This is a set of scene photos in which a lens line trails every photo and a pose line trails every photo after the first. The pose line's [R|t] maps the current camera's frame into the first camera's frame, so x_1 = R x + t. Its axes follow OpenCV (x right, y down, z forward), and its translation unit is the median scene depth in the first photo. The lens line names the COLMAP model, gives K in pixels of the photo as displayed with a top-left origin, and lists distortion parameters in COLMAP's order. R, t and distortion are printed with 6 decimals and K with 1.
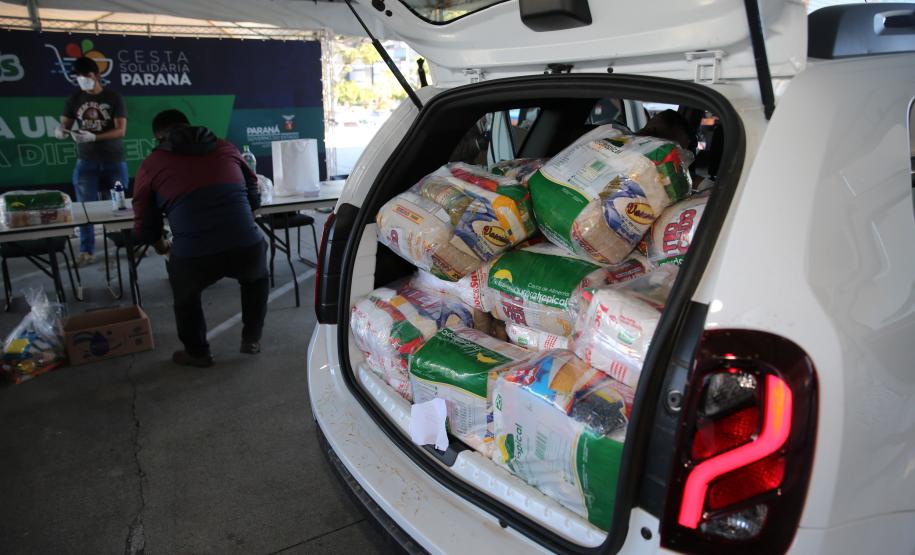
lens RADIAL K [[616.1, 0, 457.5], [0, 616.1, 277.5], [0, 0, 1]] dist [-0.103636, 0.073177]
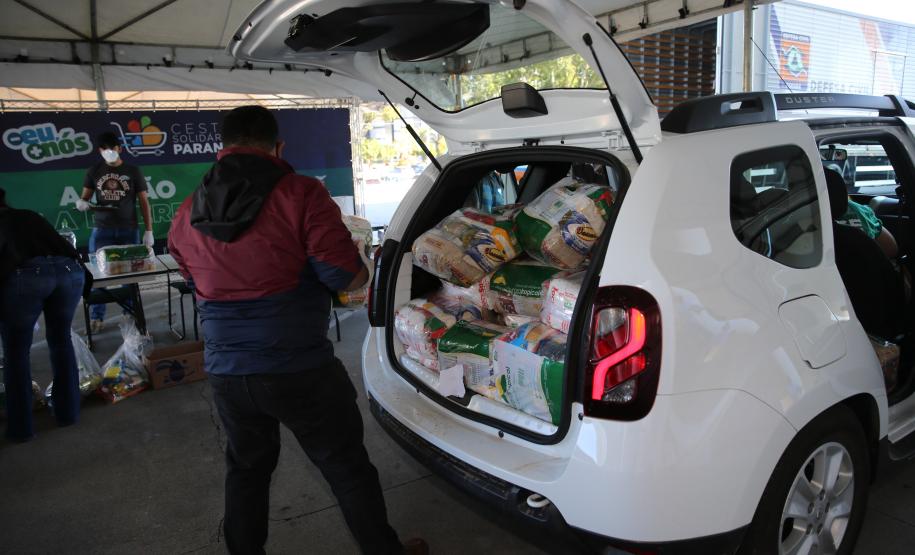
lens RADIAL K [[640.5, 0, 457.5], [0, 640.5, 277.5], [0, 0, 1]] dist [-0.107008, 0.088209]
pose [[0.998649, -0.032271, -0.040733, 0.031310], [0.028449, 0.995430, -0.091160, 0.108416], [0.043489, 0.089878, 0.995003, -0.456998]]
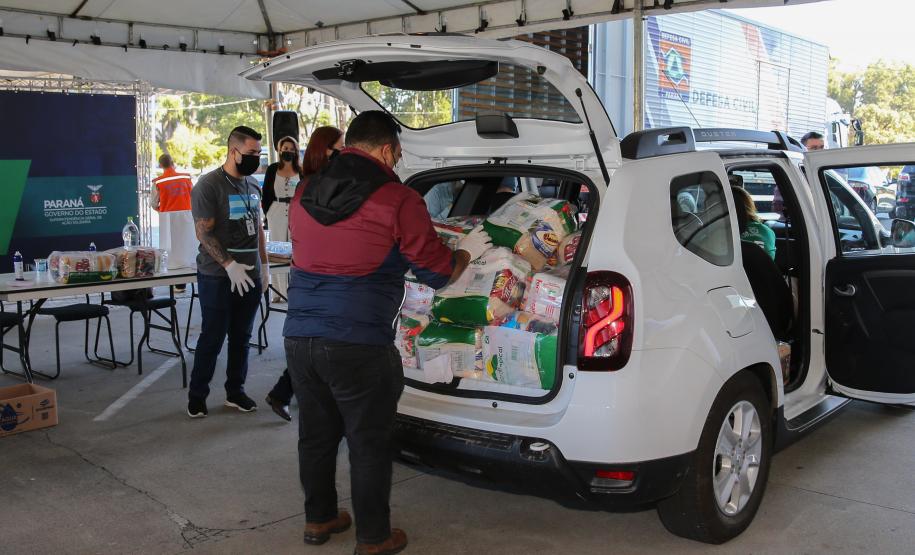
lens RADIAL K [[971.1, 0, 457.5], [0, 971.1, 277.5], [0, 0, 1]] dist [-0.134381, 0.212894]
pose [[0.970562, -0.025955, 0.239449, -0.507875], [0.064138, 0.986130, -0.153082, 0.329728], [-0.232155, 0.163934, 0.958765, -1.285805]]
